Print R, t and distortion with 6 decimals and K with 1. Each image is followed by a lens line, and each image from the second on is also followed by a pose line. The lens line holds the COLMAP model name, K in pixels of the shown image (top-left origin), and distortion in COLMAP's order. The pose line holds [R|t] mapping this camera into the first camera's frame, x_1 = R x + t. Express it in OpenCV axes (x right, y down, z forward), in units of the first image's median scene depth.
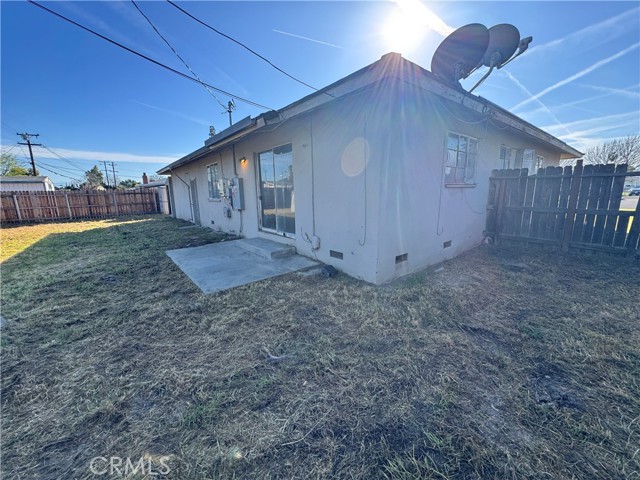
lens RADIAL K [[254.7, 0, 320.0], [0, 254.7, 240.0], [0, 0, 1]] dist [-0.000502, 0.000040]
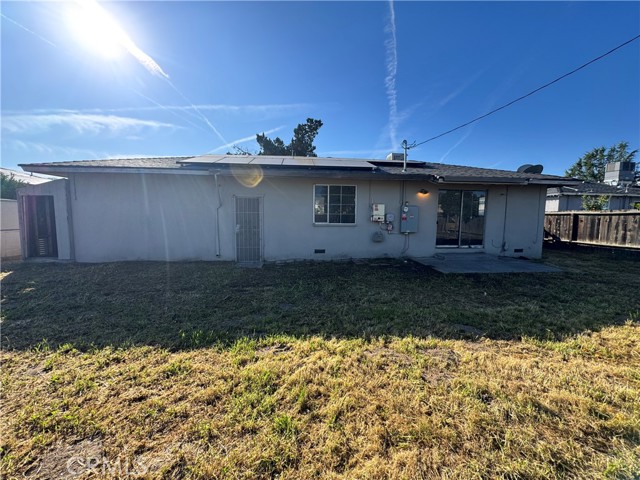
lens RADIAL K [[254.7, 0, 320.0], [0, 254.7, 240.0], [0, 0, 1]] dist [-0.000502, 0.000040]
pose [[0.547271, -0.054639, 0.835170, -2.498945], [0.137809, 0.990130, -0.025527, -0.194048], [-0.825532, 0.129064, 0.549399, 1.173726]]
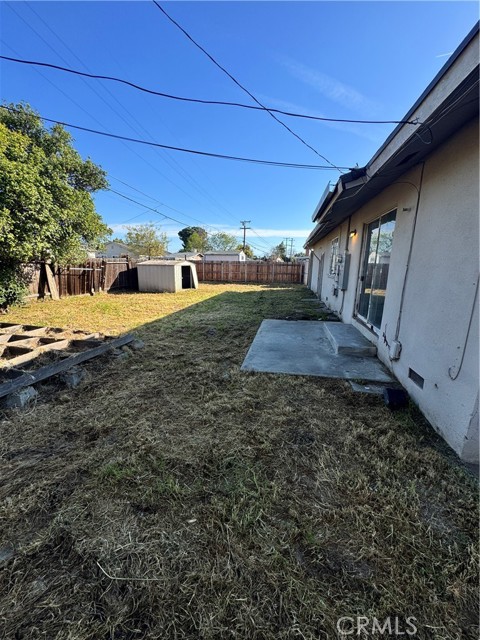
lens RADIAL K [[254.7, 0, 240.0], [0, 254.7, 320.0], [0, 0, 1]] dist [-0.000502, 0.000040]
pose [[0.648376, 0.196101, -0.735631, 0.219453], [-0.176258, 0.978670, 0.105538, -0.074611], [0.740636, 0.061232, 0.669110, 0.230855]]
